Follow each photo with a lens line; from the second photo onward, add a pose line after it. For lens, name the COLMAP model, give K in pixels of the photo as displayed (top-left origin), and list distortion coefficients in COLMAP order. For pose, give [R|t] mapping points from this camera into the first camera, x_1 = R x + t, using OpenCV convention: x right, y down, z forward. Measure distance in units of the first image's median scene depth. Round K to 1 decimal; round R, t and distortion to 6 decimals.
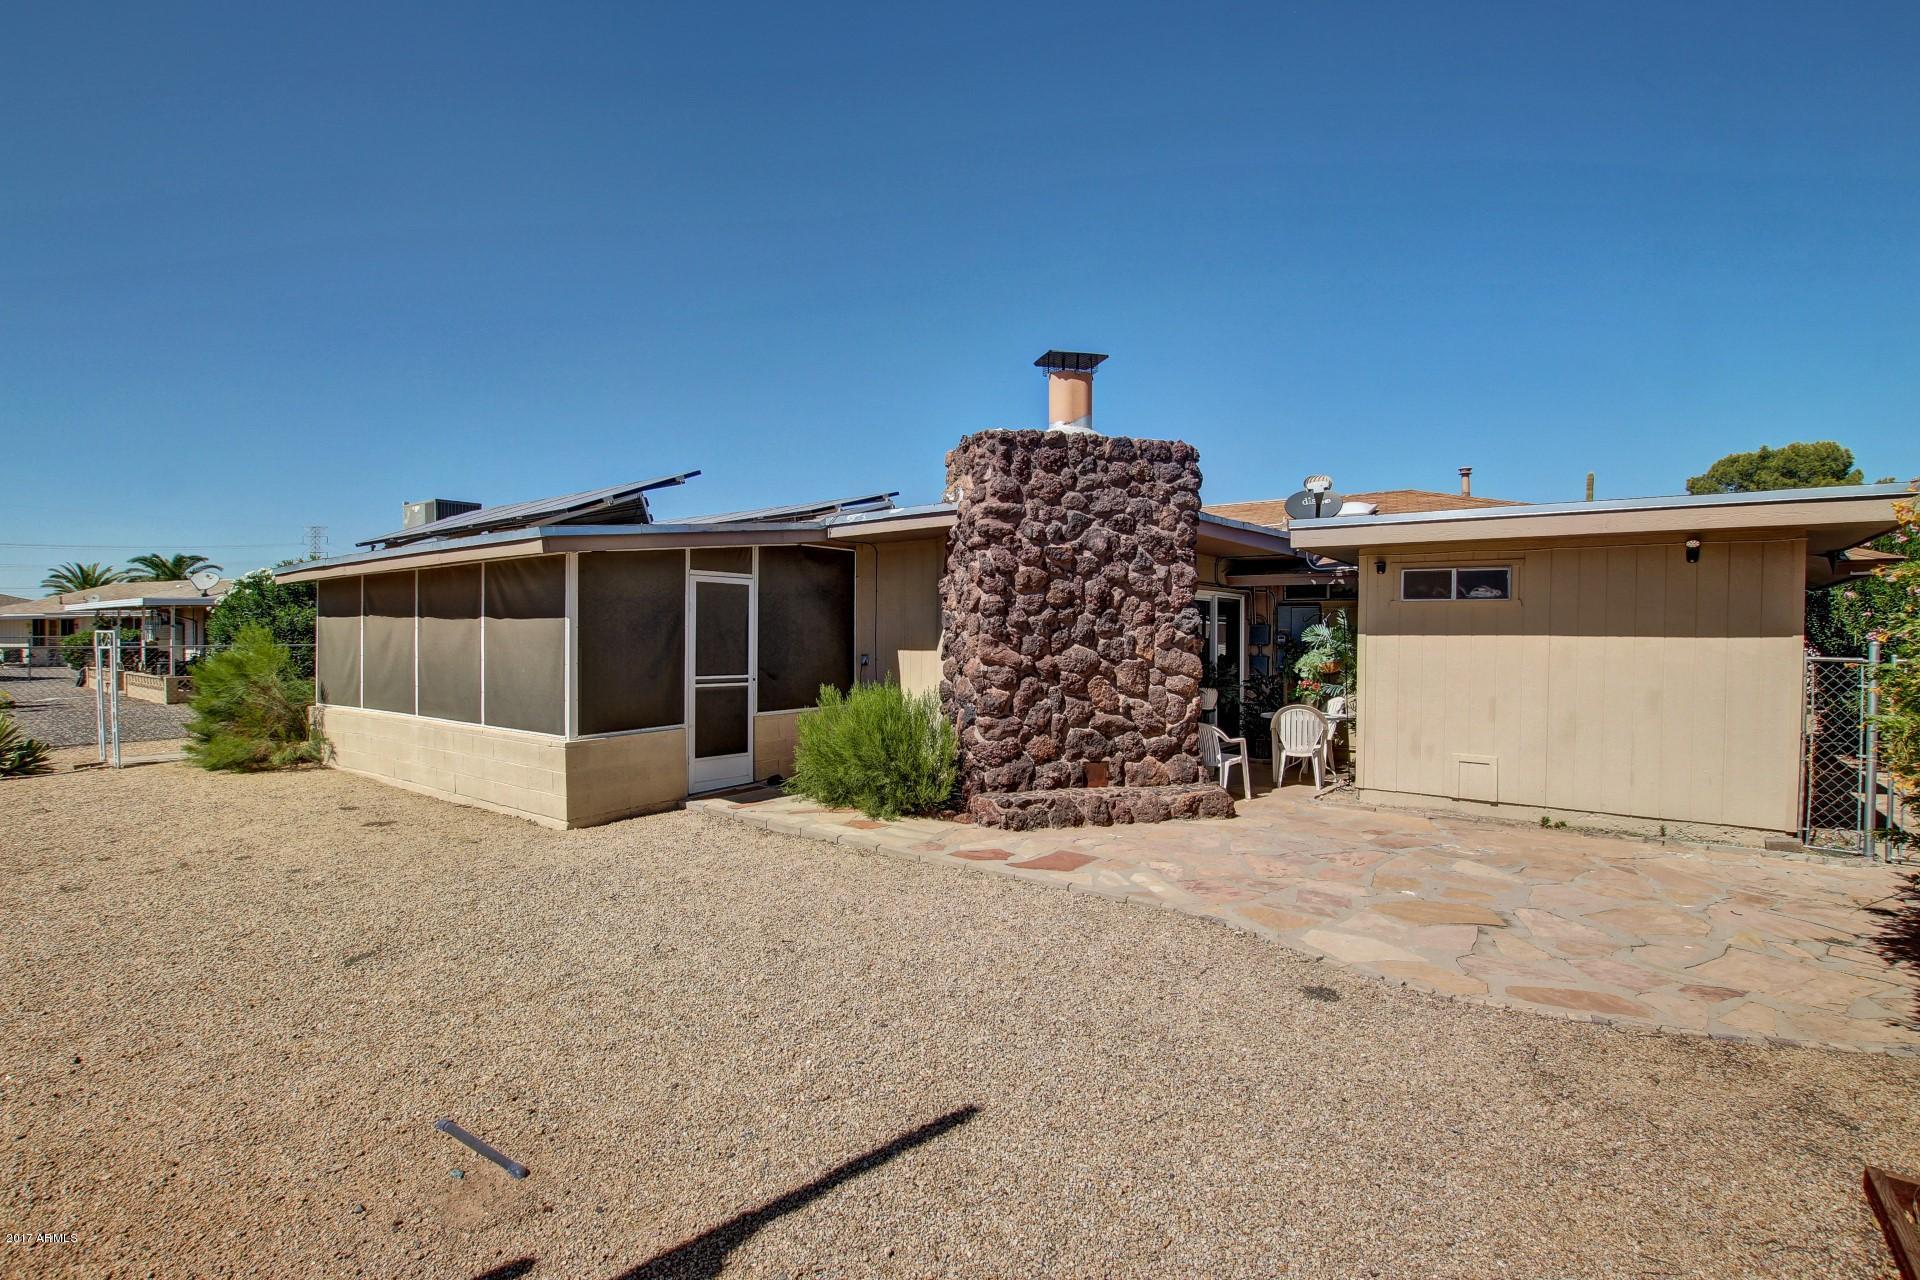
lens RADIAL K [[908.9, 0, 952.8], [0, 908.9, 643.8], [0, 0, 1]] dist [-0.030313, -0.000009]
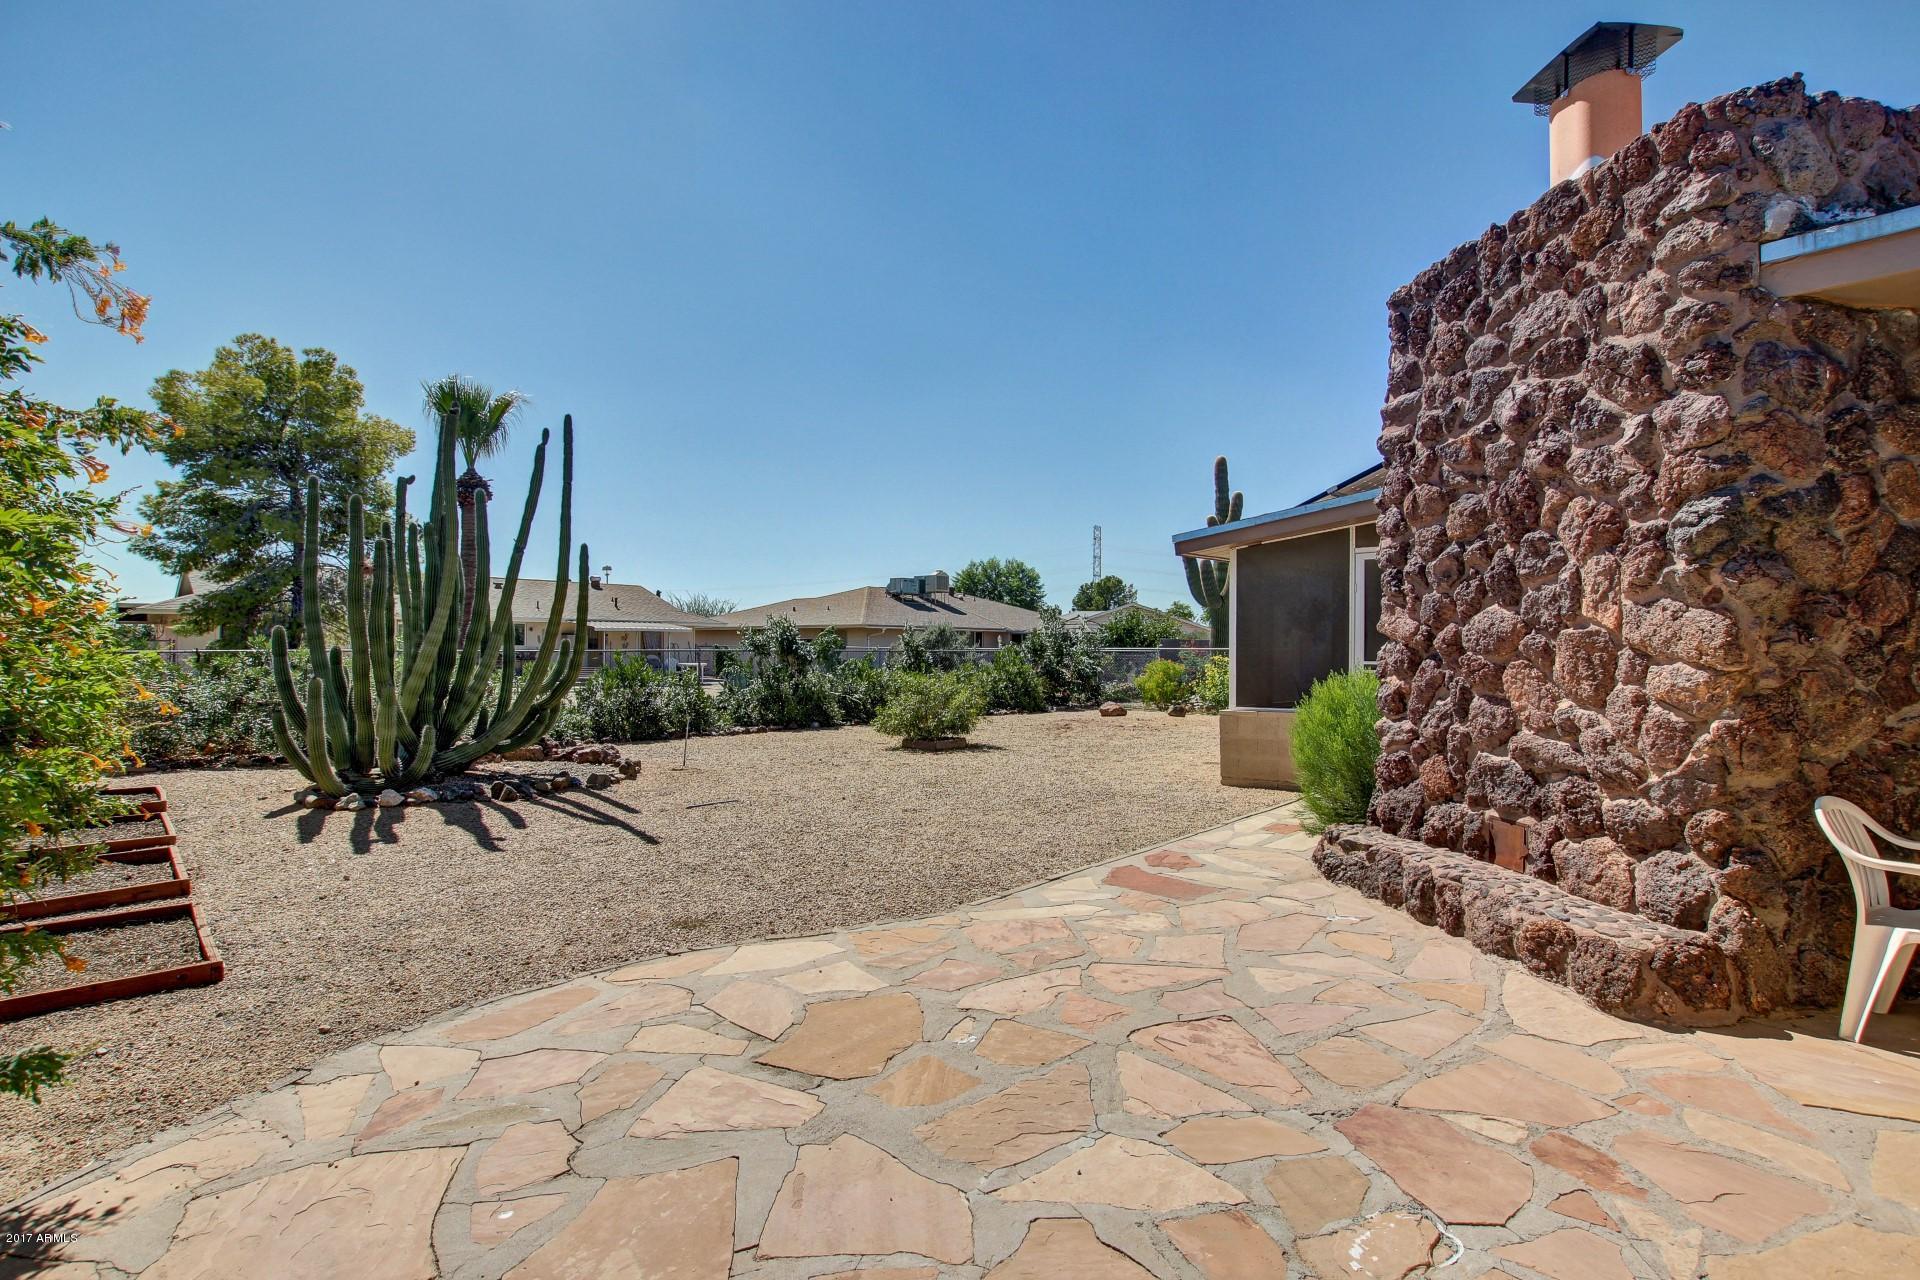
lens RADIAL K [[908.9, 0, 965.2], [0, 908.9, 647.5], [0, 0, 1]] dist [-0.030313, -0.000009]
pose [[-0.139715, -0.010064, -0.990141, 0.727573], [-0.021495, 0.999744, -0.007129, 0.038833], [0.989958, 0.020287, -0.139896, 0.757209]]
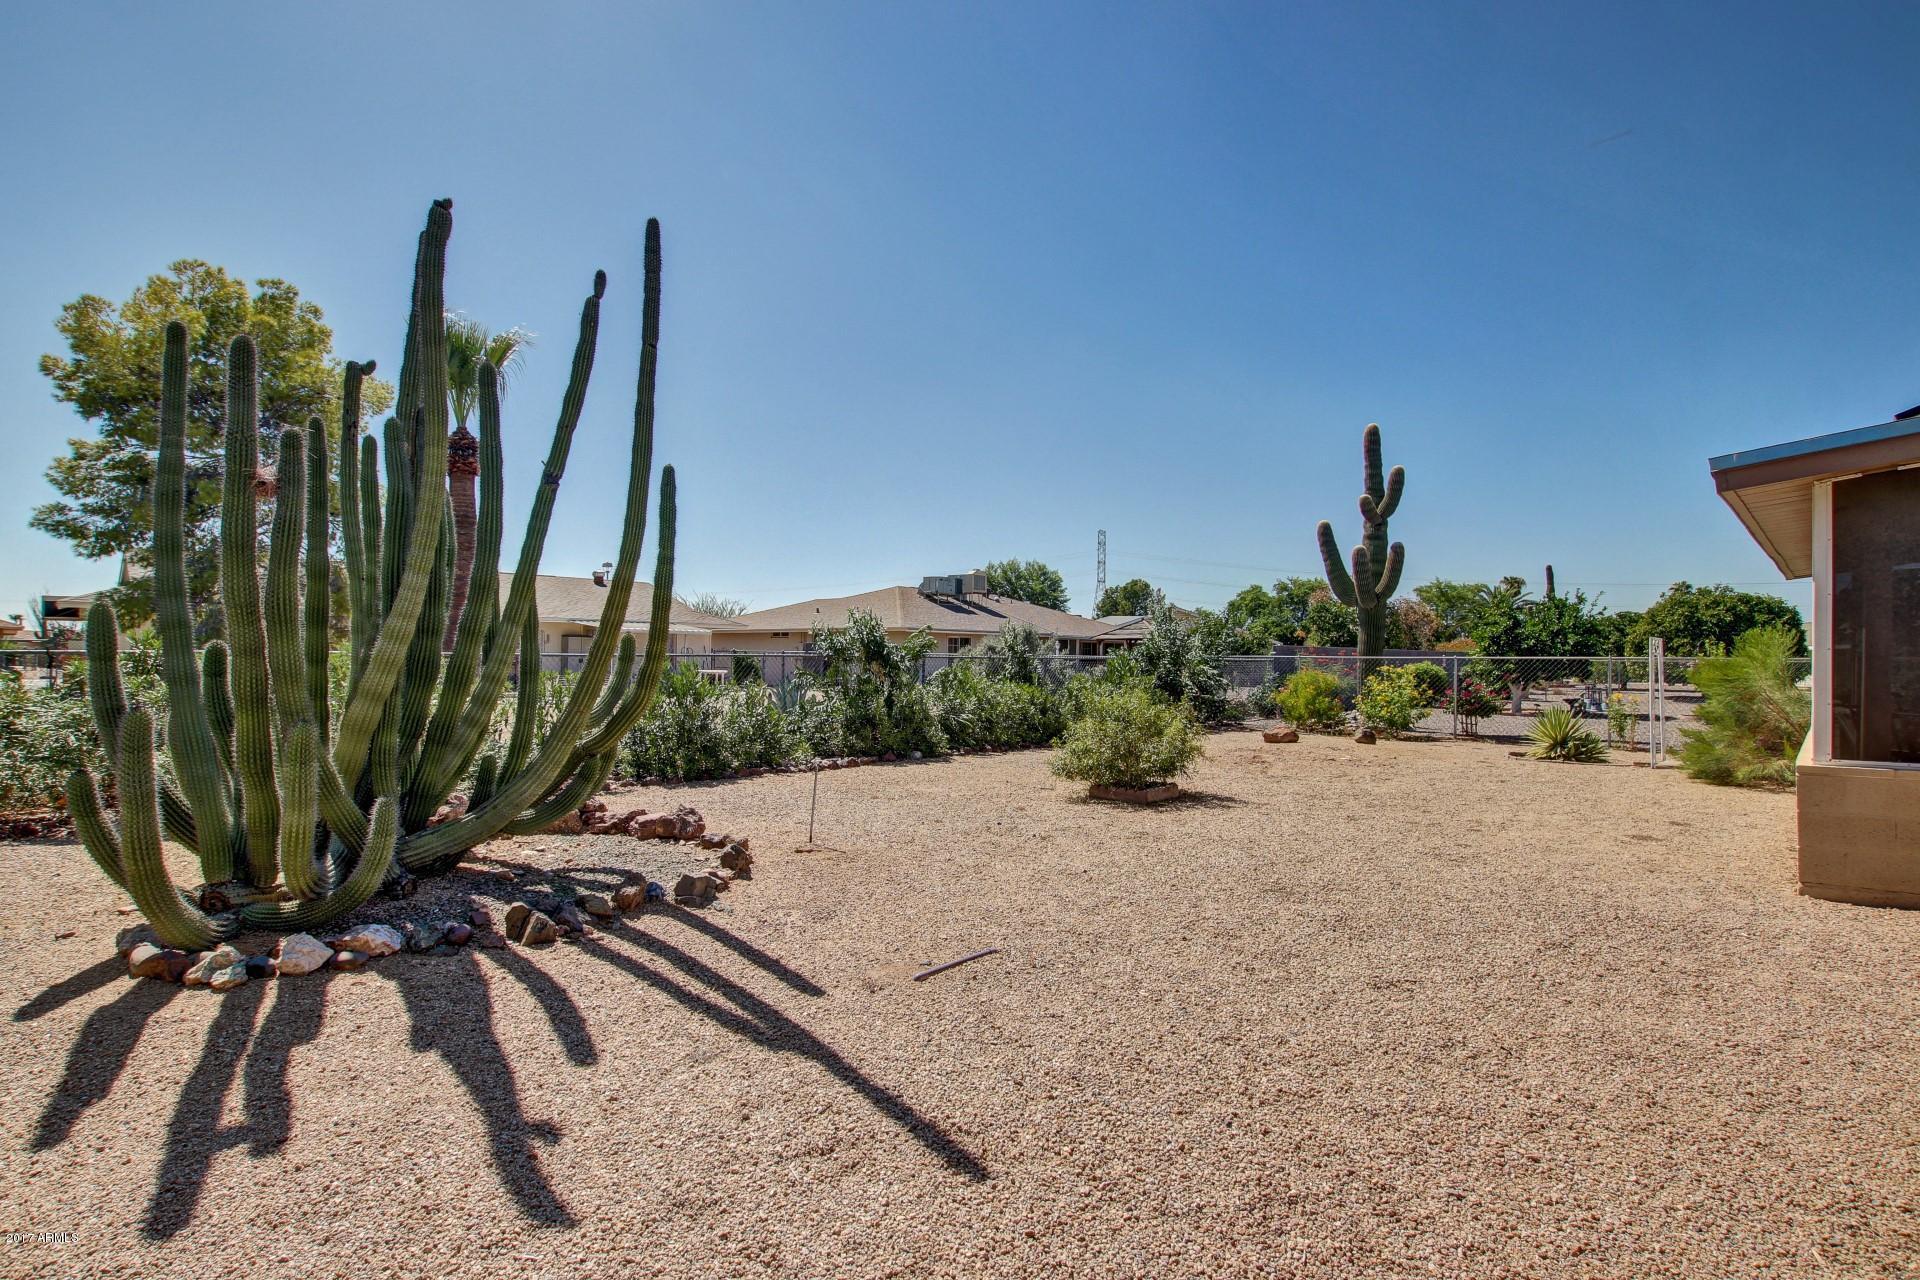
lens RADIAL K [[908.9, 0, 949.8], [0, 908.9, 646.4], [0, 0, 1]] dist [-0.030313, -0.000009]
pose [[-0.140888, -0.019738, -0.989829, 0.296673], [-0.026899, 0.999508, -0.016103, 0.044244], [0.989660, 0.024357, -0.141350, 0.427825]]
